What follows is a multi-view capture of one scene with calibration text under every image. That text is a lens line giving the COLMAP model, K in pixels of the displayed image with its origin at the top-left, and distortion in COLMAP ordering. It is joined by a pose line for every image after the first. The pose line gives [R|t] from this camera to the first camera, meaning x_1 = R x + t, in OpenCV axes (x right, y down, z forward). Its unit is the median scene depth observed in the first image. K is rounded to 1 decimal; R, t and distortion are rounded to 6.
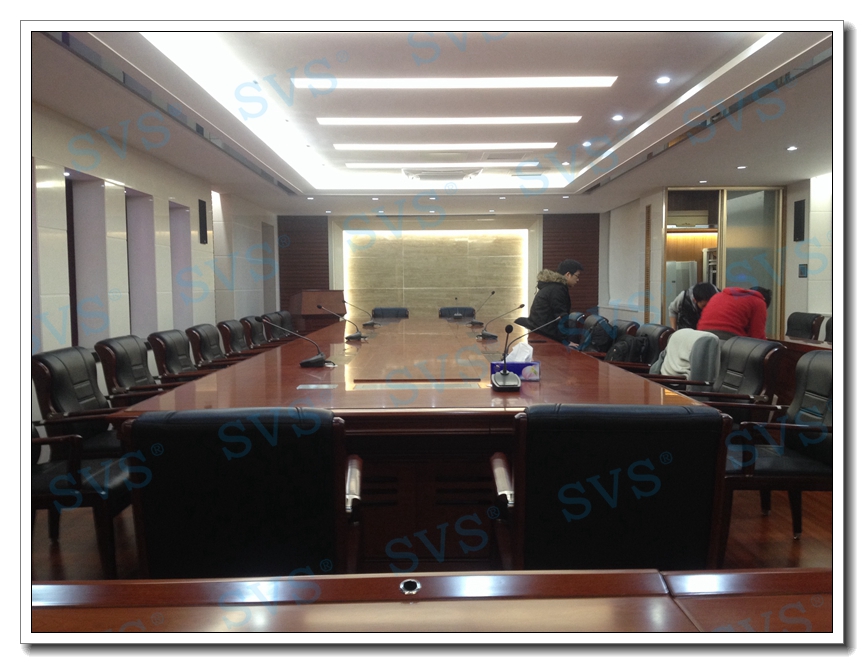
lens RADIAL K [[744.7, 0, 432.0], [0, 744.7, 332.0], [0, 0, 1]] dist [0.169728, -0.438750]
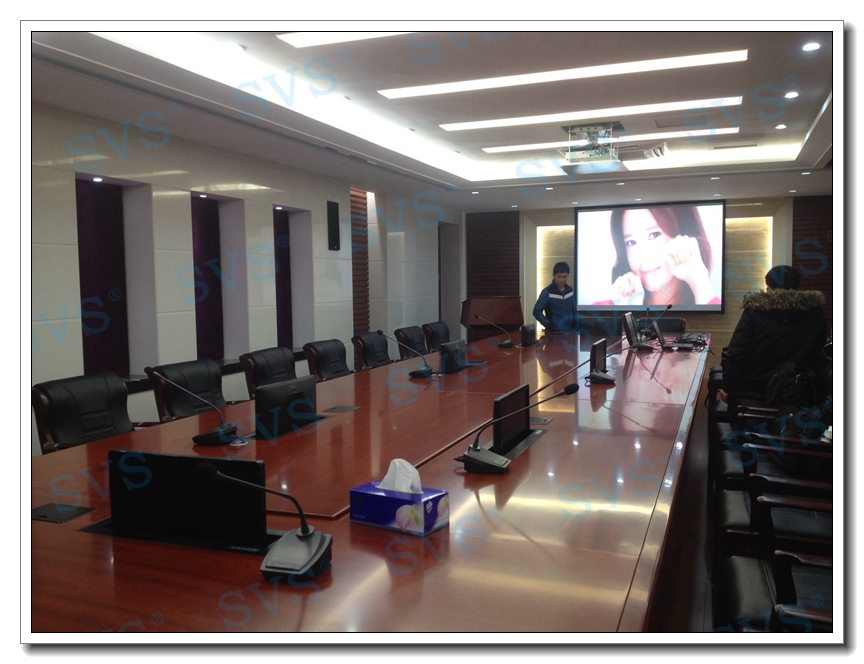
lens RADIAL K [[744.7, 0, 432.0], [0, 744.7, 332.0], [0, 0, 1]] dist [0.169728, -0.438750]
pose [[0.929340, 0.021457, -0.368600, 0.126218], [-0.017480, 0.999747, 0.014125, -0.031034], [0.368810, -0.006684, 0.929481, 0.195648]]
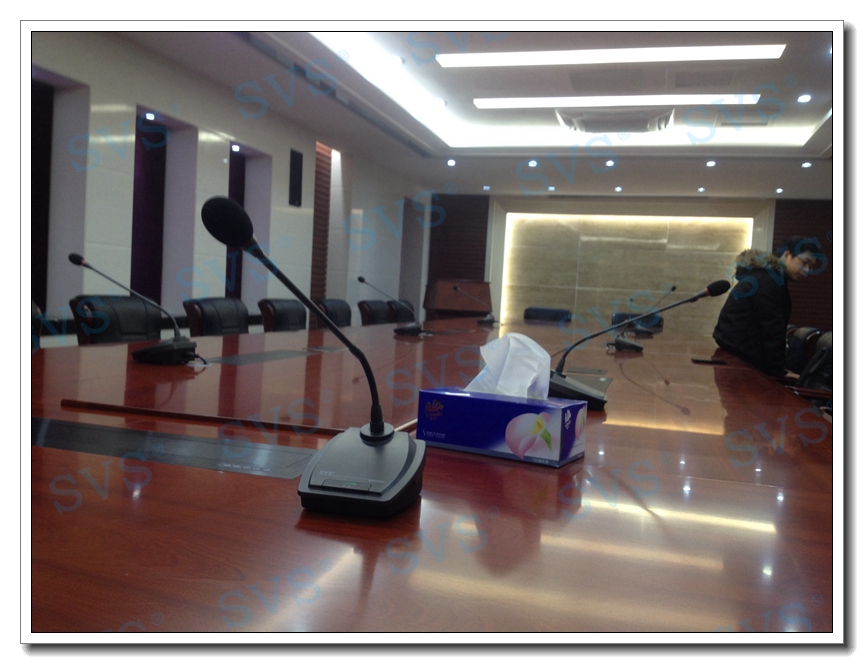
lens RADIAL K [[744.7, 0, 432.0], [0, 744.7, 332.0], [0, 0, 1]] dist [0.169728, -0.438750]
pose [[0.955153, 0.077611, -0.285760, 0.066123], [-0.082230, 0.996605, -0.004181, 0.006499], [0.284465, 0.027492, 0.958292, 0.262507]]
